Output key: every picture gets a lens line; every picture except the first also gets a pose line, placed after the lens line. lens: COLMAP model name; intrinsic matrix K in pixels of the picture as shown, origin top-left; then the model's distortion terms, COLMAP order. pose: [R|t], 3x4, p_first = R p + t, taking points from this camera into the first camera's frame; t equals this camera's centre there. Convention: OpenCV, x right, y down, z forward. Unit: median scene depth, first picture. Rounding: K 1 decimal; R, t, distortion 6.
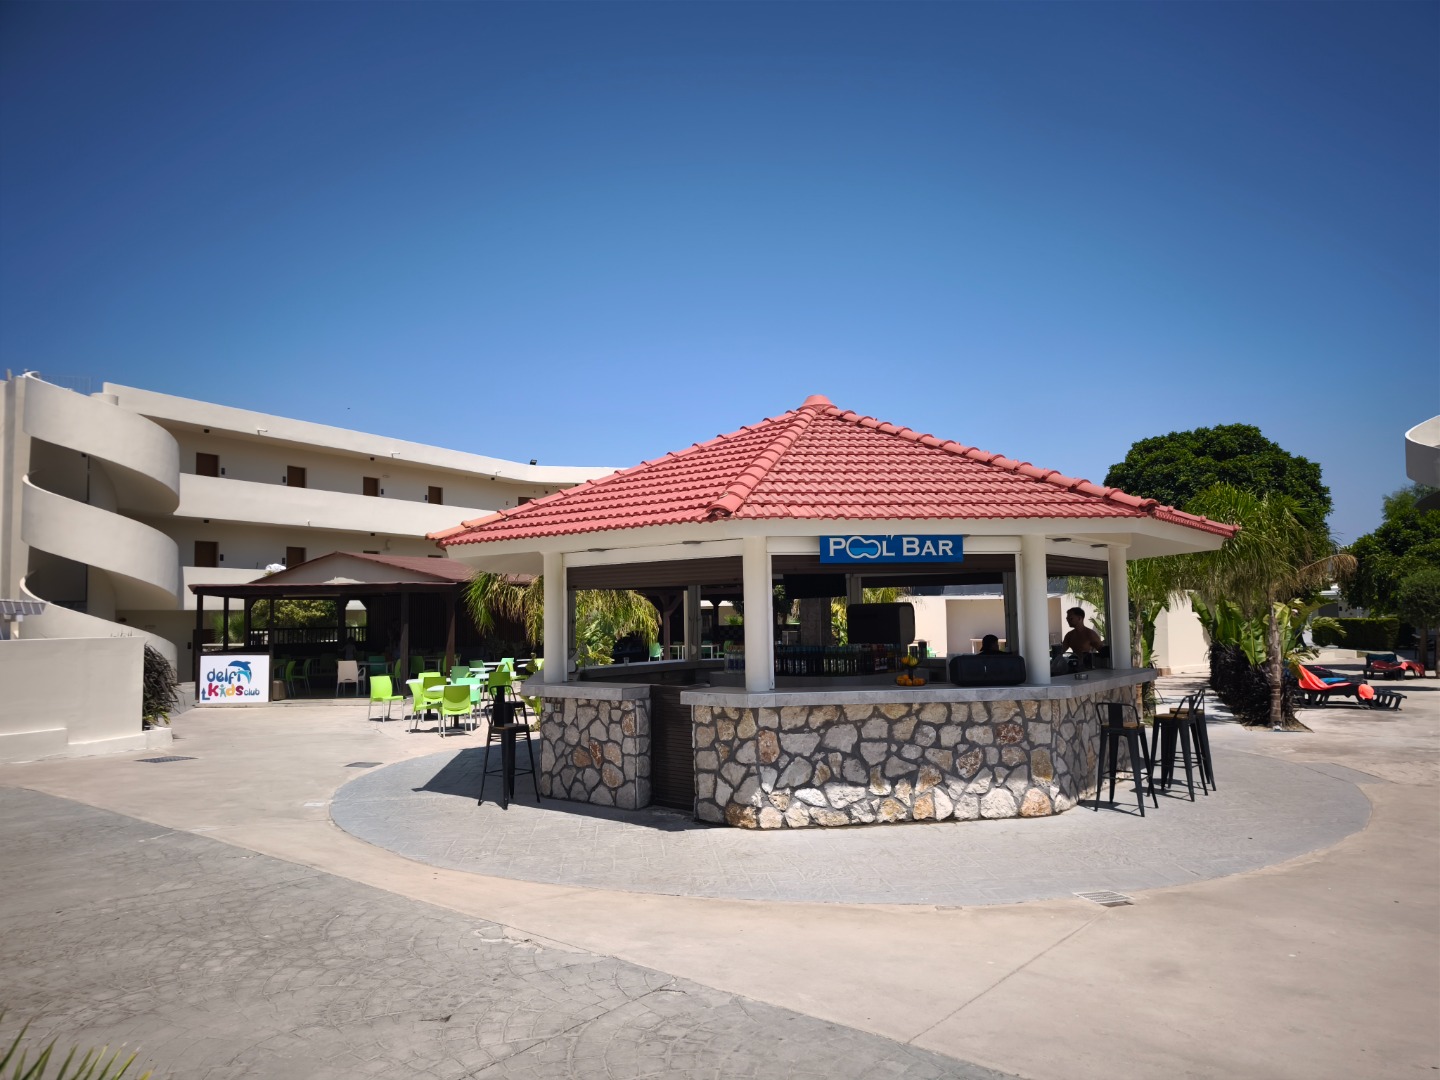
lens RADIAL K [[983.6, 0, 725.1], [0, 983.6, 532.8], [0, 0, 1]] dist [0.027388, -0.003149]
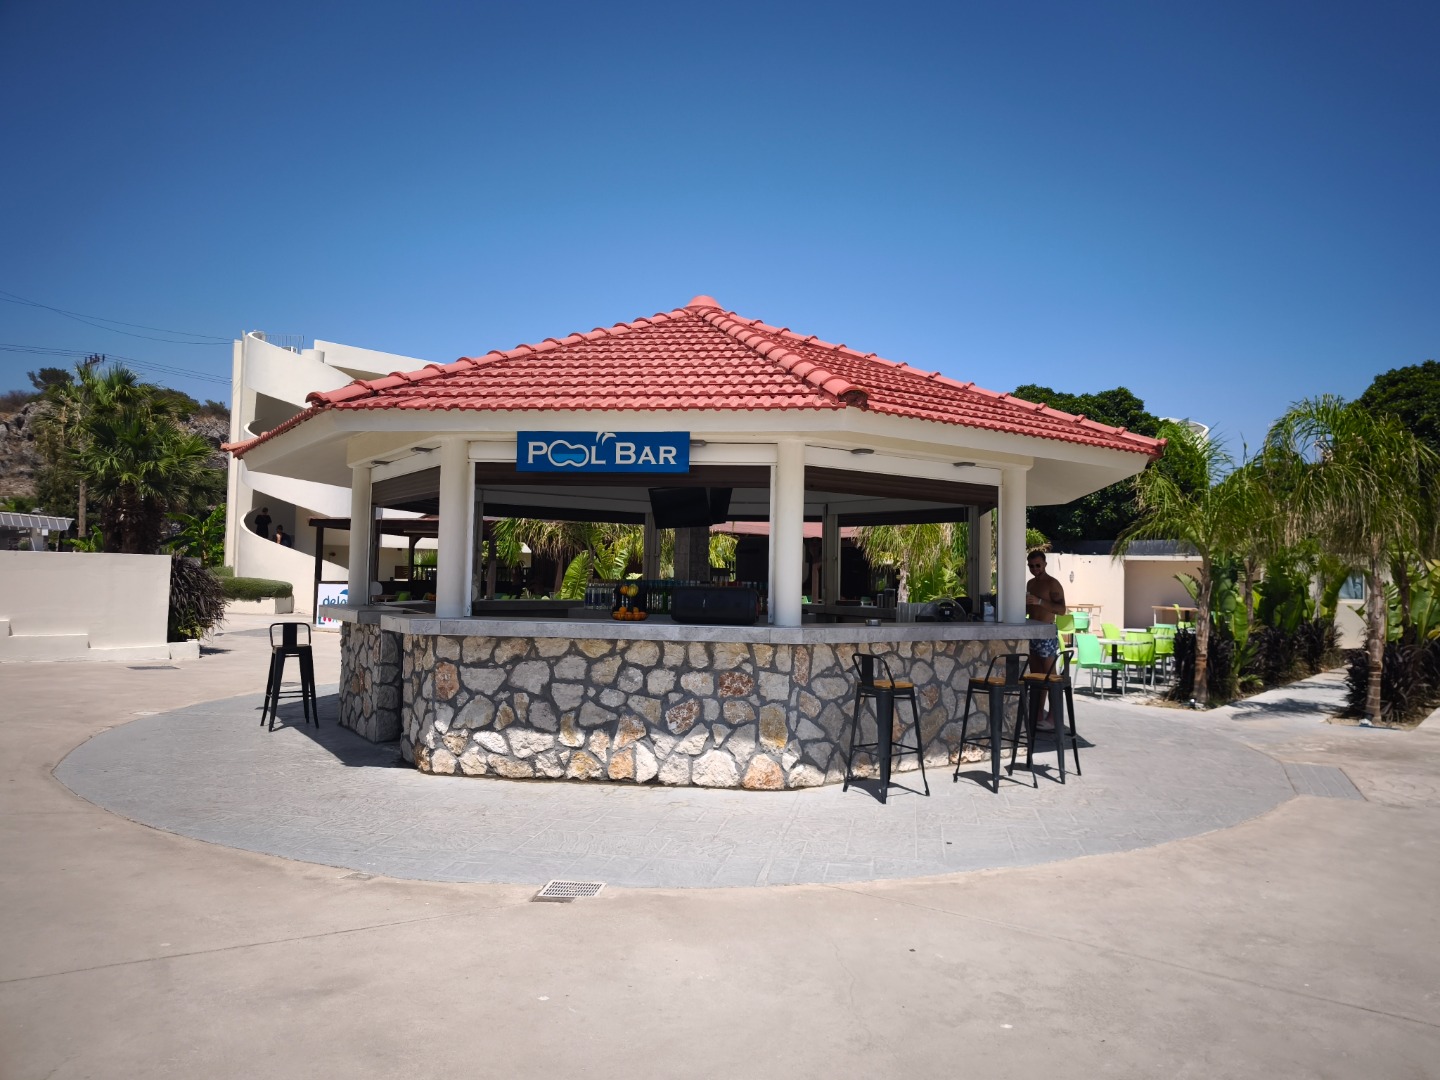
lens RADIAL K [[980.4, 0, 745.2], [0, 980.4, 515.3], [0, 0, 1]] dist [0.073199, -0.113656]
pose [[0.960277, 0.018271, -0.278448, 0.526718], [-0.012301, 0.999656, 0.023173, 0.046657], [0.278776, -0.018828, 0.960172, 0.233507]]
